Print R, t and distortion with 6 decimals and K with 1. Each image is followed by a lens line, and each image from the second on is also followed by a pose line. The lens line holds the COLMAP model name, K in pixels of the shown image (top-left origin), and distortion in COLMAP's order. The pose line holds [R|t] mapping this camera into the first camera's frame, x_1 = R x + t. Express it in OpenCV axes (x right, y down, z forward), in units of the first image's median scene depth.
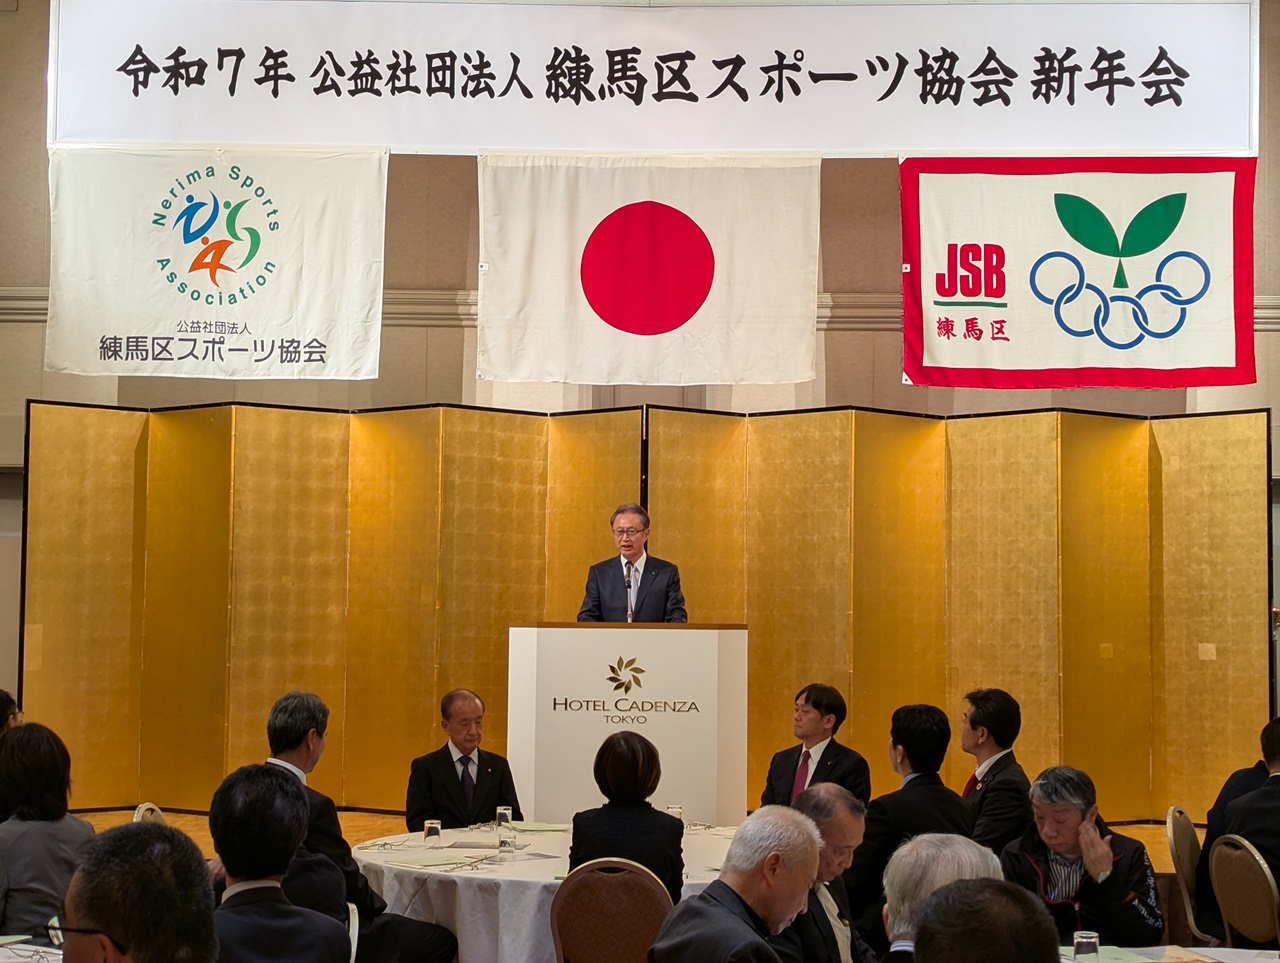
lens RADIAL K [[2002.0, 0, 662.8], [0, 2002.0, 485.2], [0, 0, 1]] dist [0.158513, -0.463406]
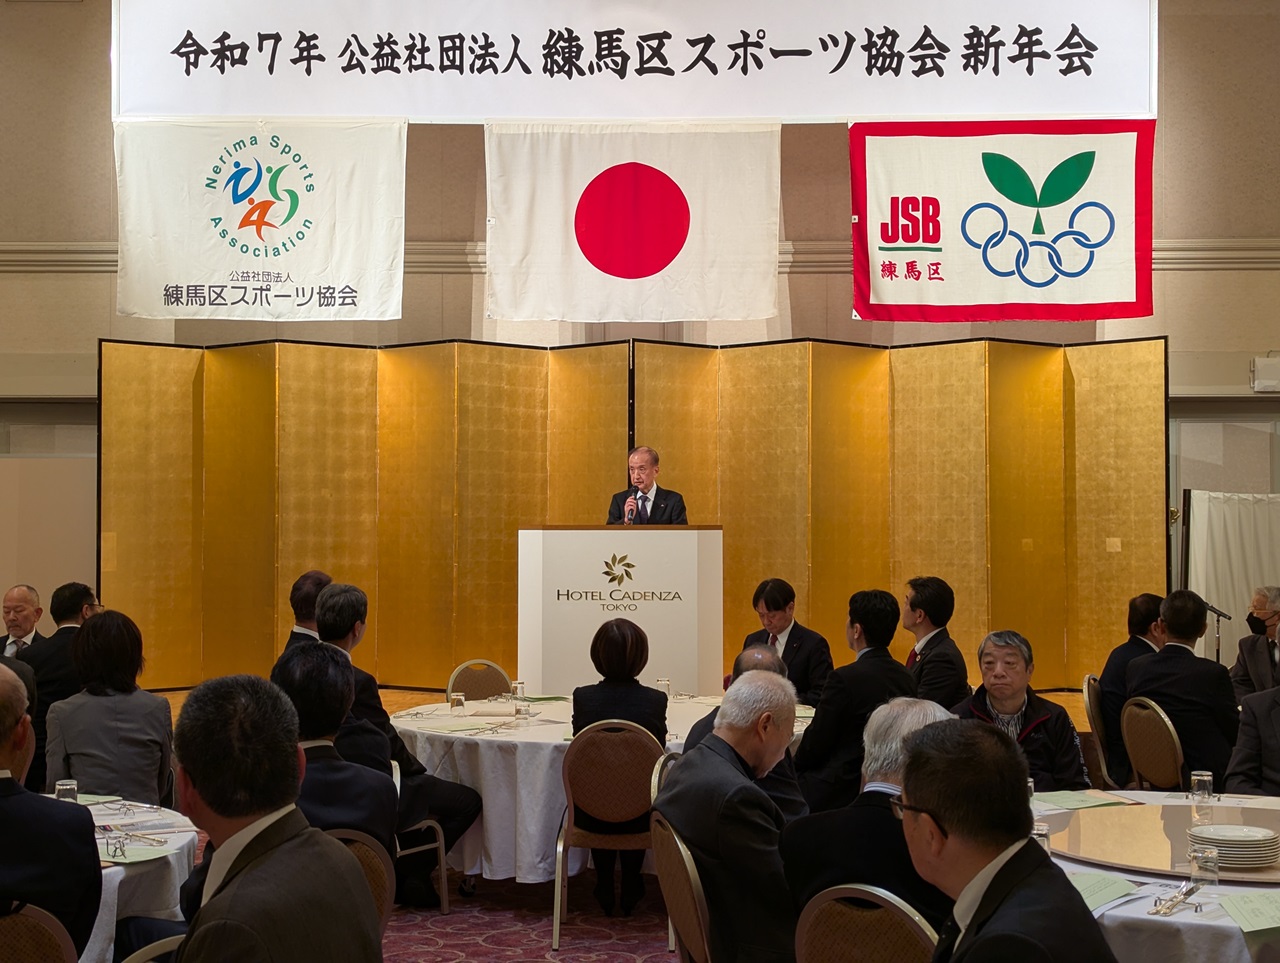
lens RADIAL K [[1785.8, 0, 642.1], [0, 1785.8, 499.2], [0, 0, 1]] dist [0.051831, 0.008581]
pose [[0.999942, -0.010750, -0.000653, -0.002921], [0.010769, 0.998529, 0.053142, -0.002339], [0.000081, -0.053146, 0.998587, -0.040625]]
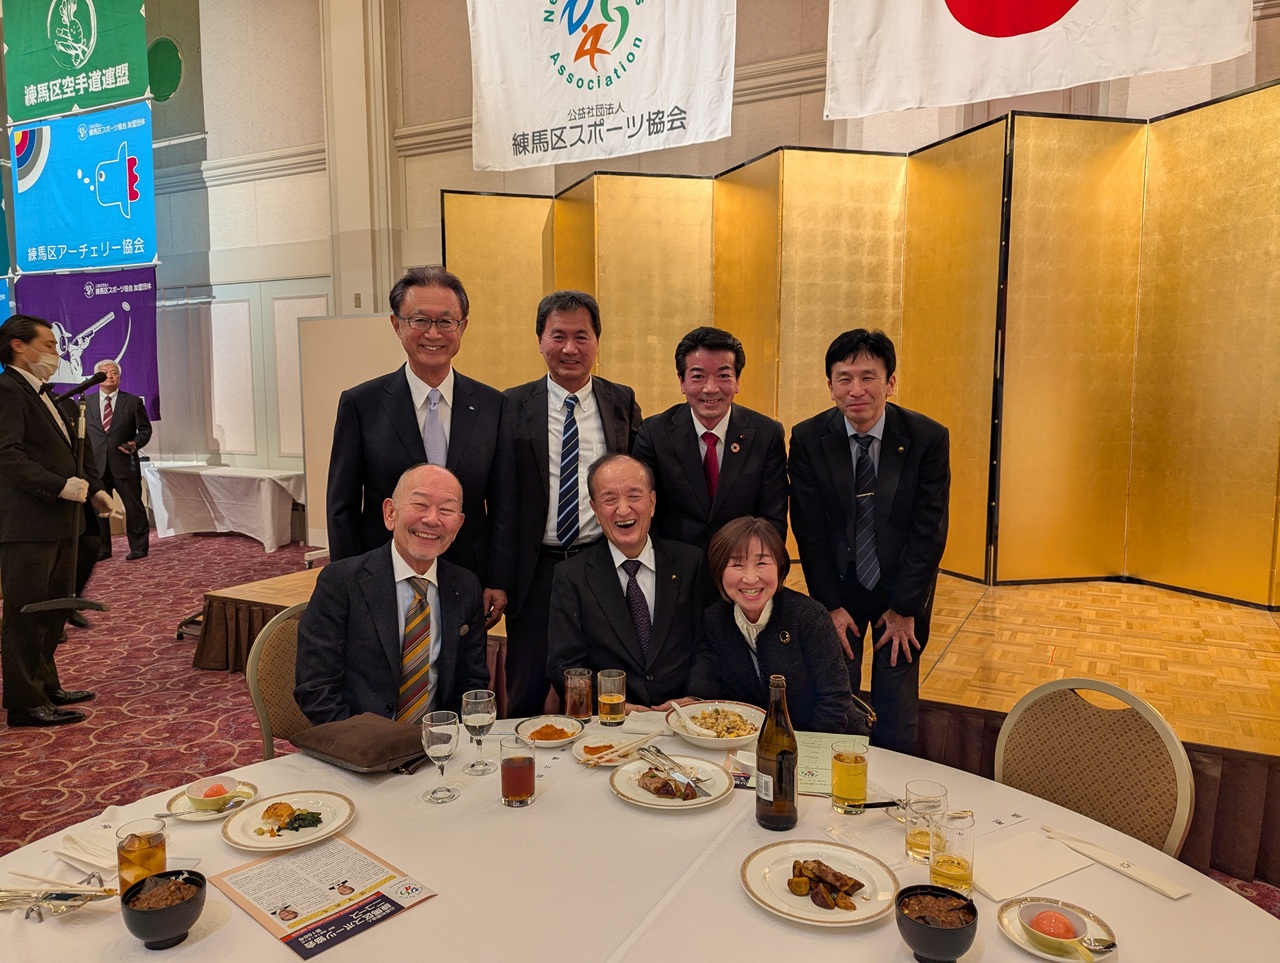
lens RADIAL K [[913.3, 0, 630.5], [0, 913.3, 481.4], [0, 0, 1]] dist [0.069254, -0.061038]
pose [[0.893290, 0.029510, -0.448510, 0.027436], [0.043462, 0.987496, 0.151536, 0.046414], [0.447374, -0.154858, 0.880838, 0.530852]]
